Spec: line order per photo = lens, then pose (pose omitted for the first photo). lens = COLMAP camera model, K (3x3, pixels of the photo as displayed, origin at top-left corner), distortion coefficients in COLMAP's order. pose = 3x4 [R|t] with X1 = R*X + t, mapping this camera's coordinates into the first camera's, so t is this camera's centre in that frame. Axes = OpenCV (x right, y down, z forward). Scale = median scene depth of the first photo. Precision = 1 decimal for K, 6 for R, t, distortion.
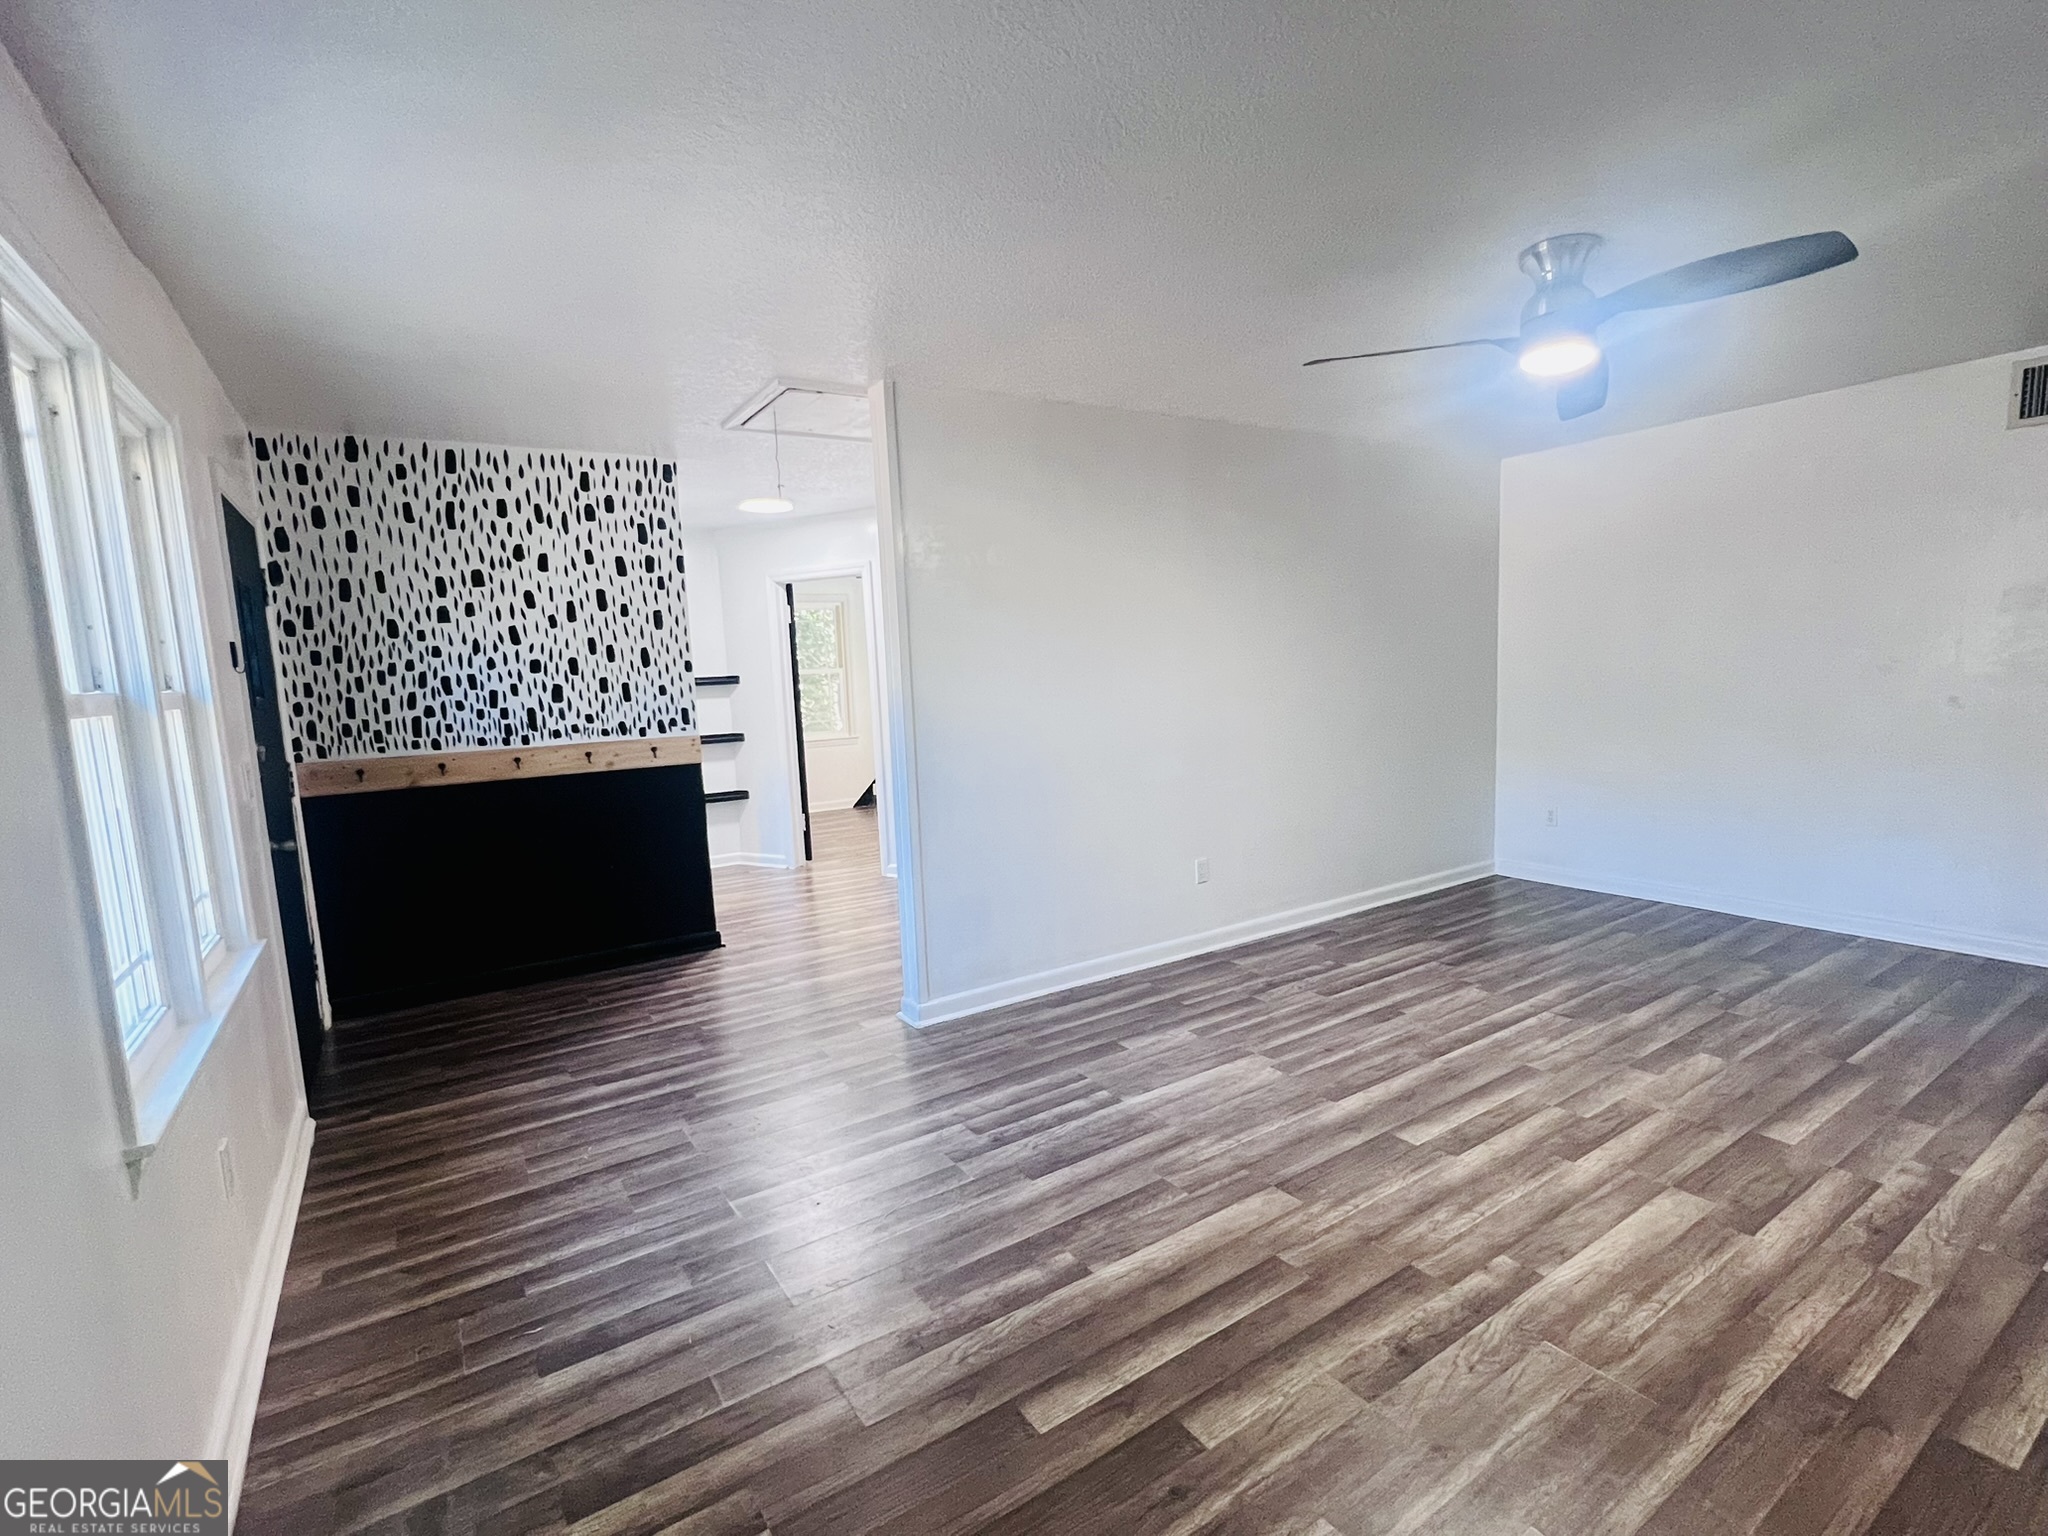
lens RADIAL K [[968.8, 0, 1014.2], [0, 968.8, 767.2], [0, 0, 1]] dist [-0.004788, 0.002113]
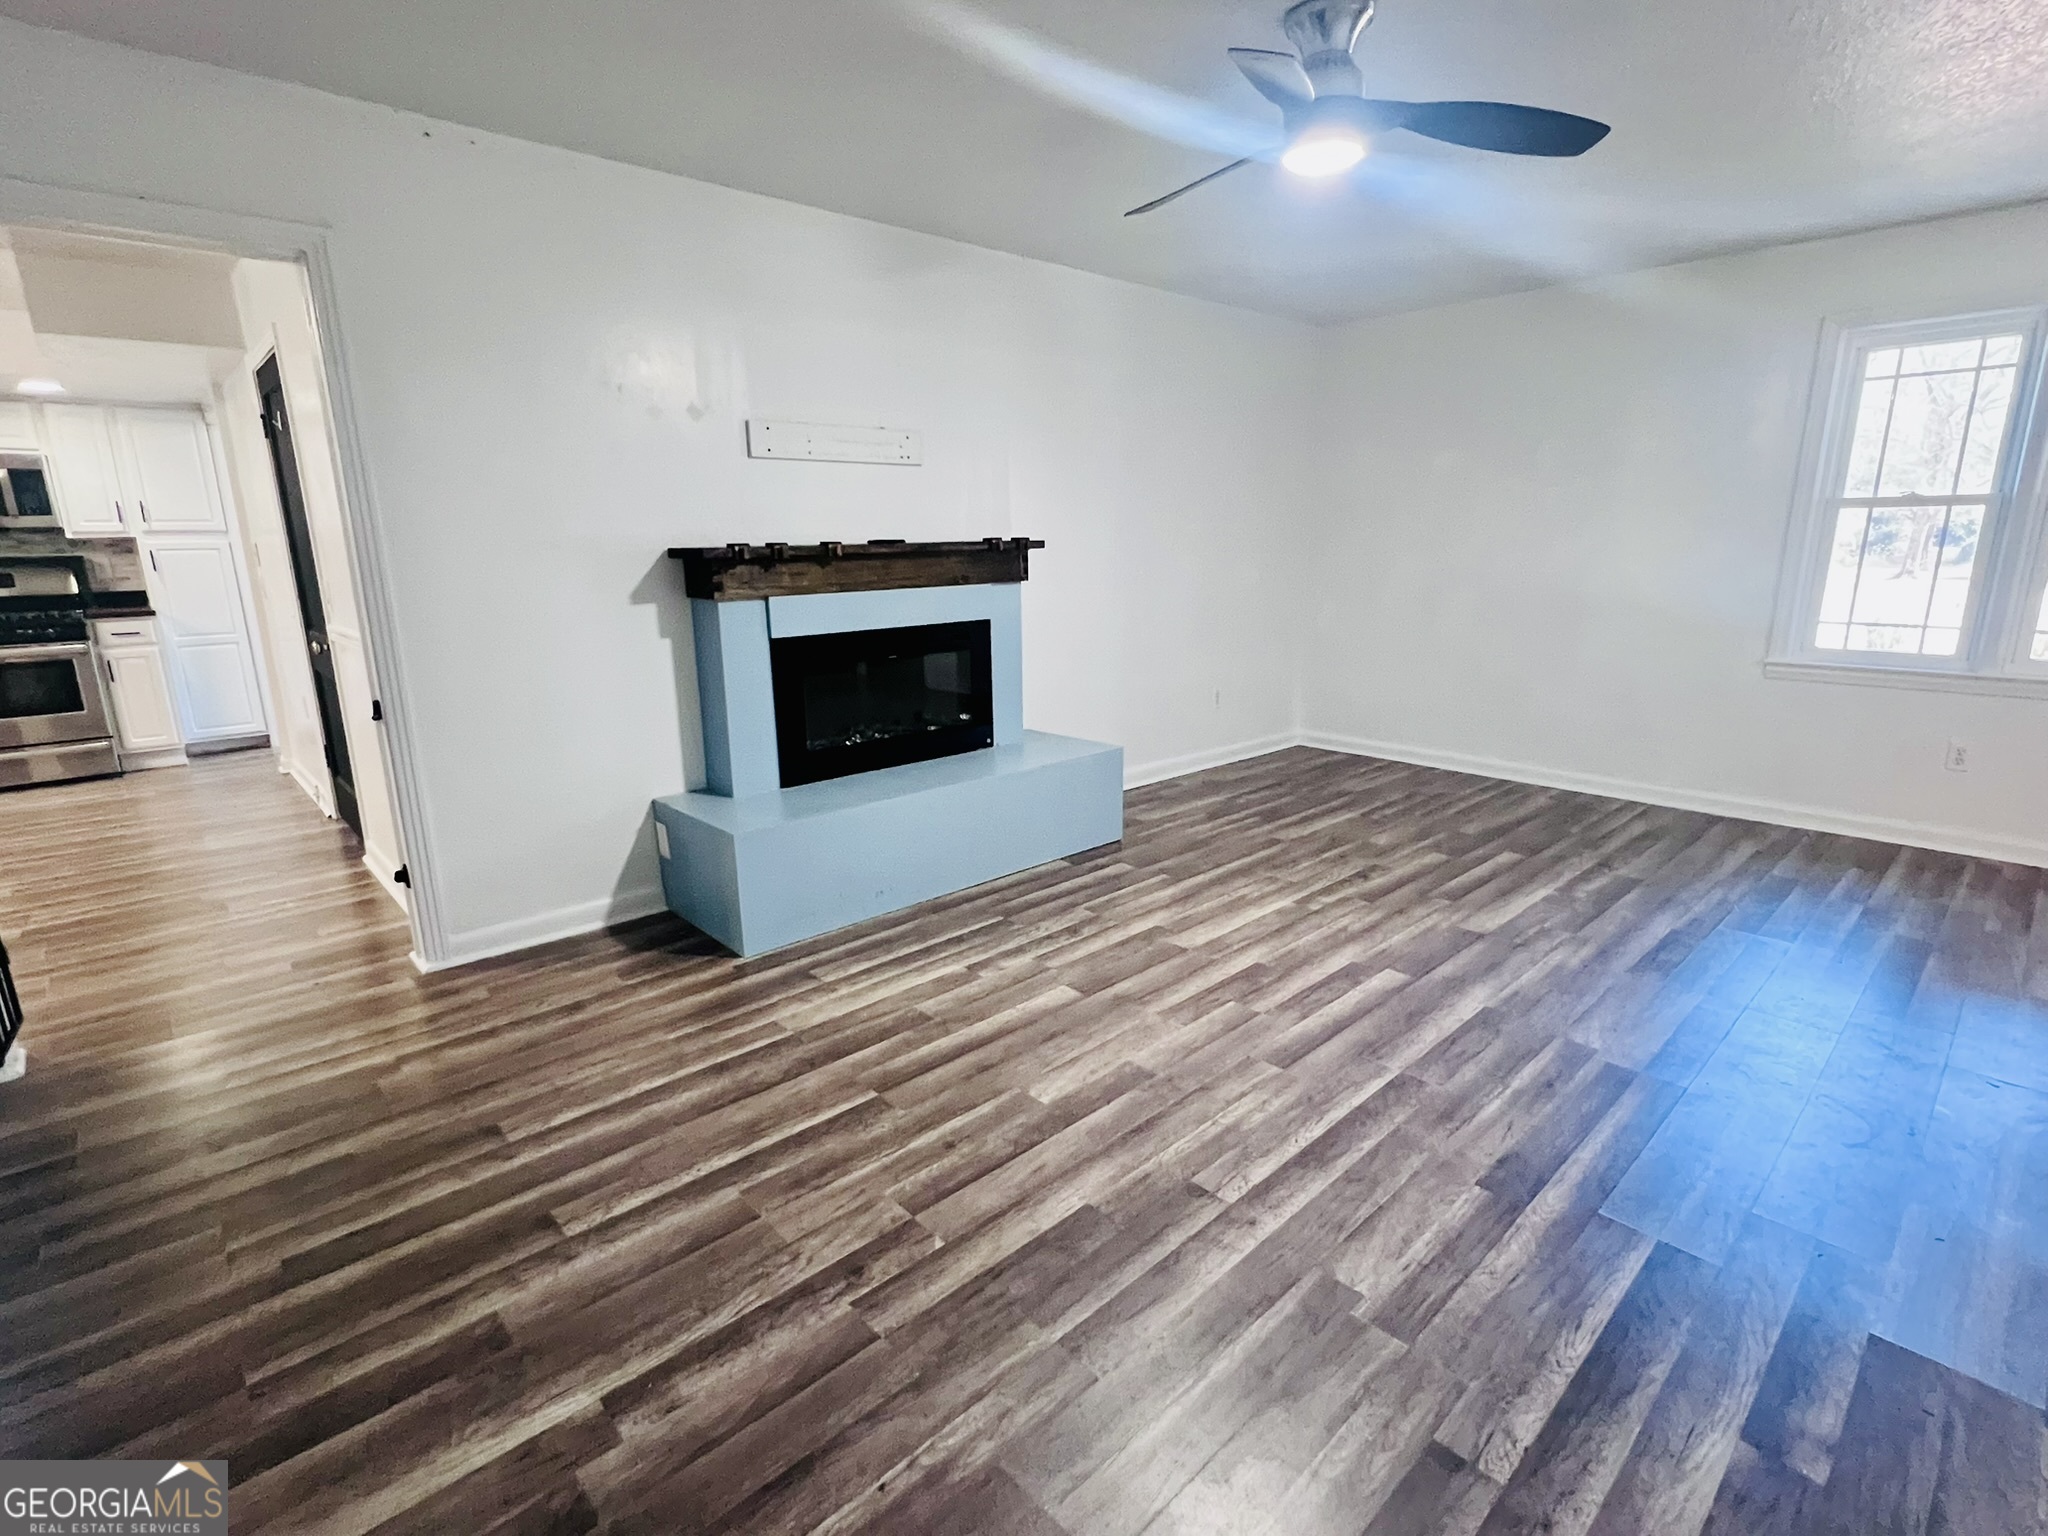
lens RADIAL K [[968.8, 0, 1017.9], [0, 968.8, 778.7], [0, 0, 1]] dist [-0.004788, 0.002113]
pose [[-0.985050, 0.092343, -0.145428, 0.787981], [0.035677, 0.935244, 0.352202, -0.169050], [0.168534, 0.341748, -0.924557, 1.521731]]
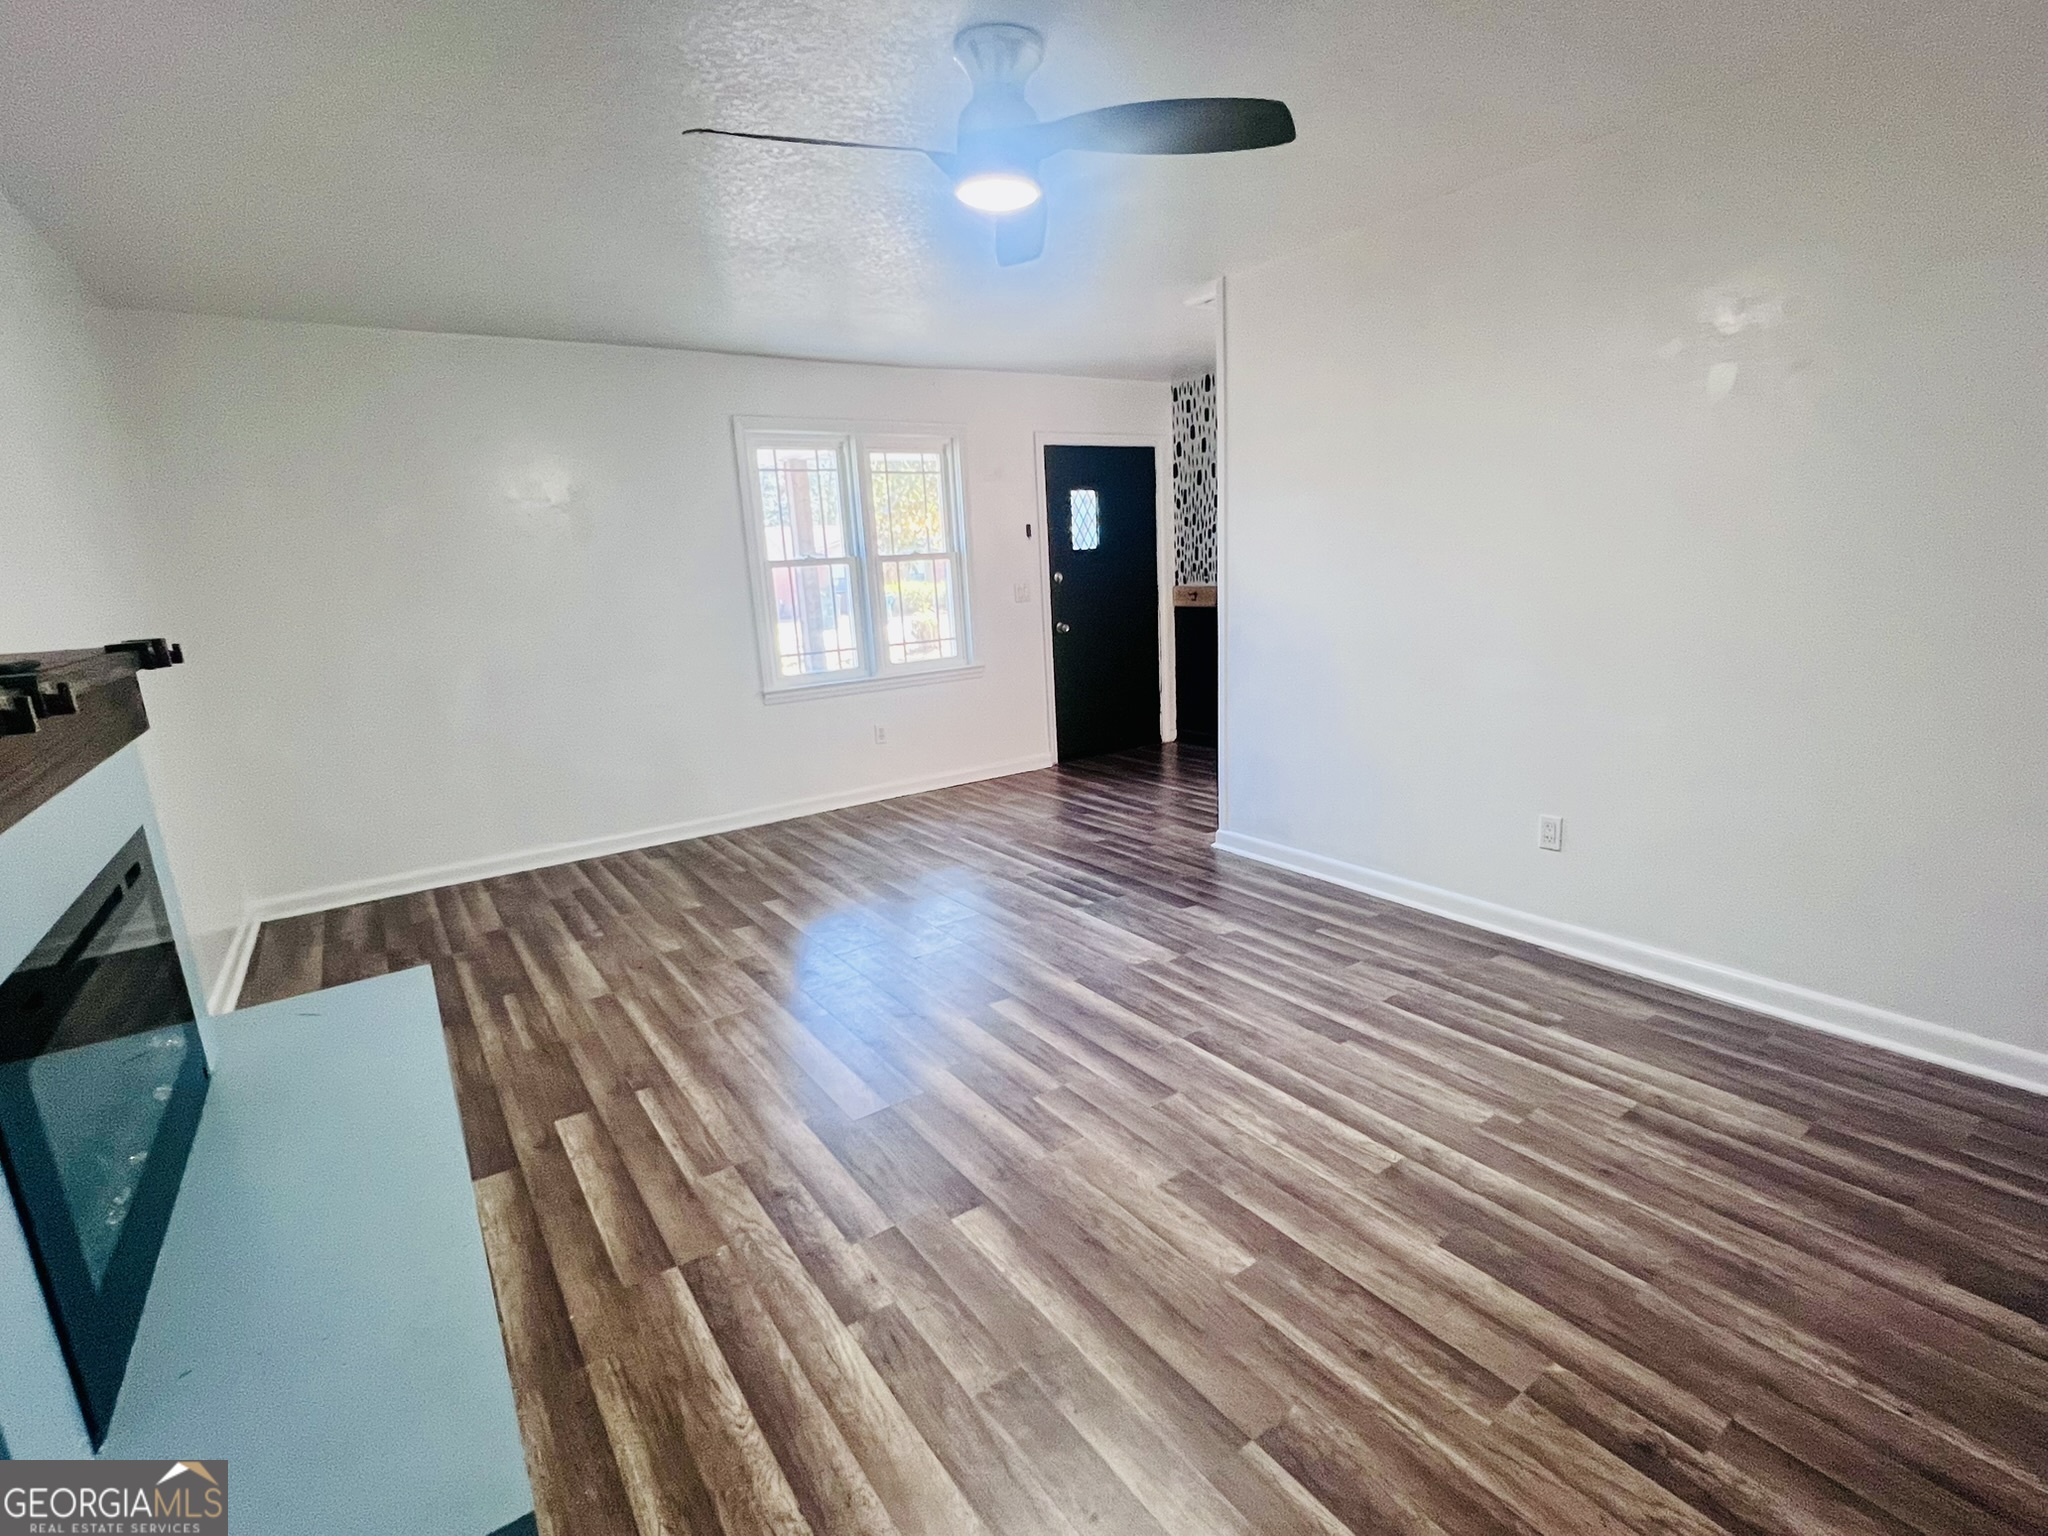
lens RADIAL K [[968.8, 0, 1005.3], [0, 968.8, 765.3], [0, 0, 1]] dist [-0.004788, 0.002113]
pose [[0.016558, 0.250440, -0.967990, 1.162784], [-0.058416, 0.966712, 0.249110, -0.124959], [0.998155, 0.052421, 0.030637, 0.792500]]
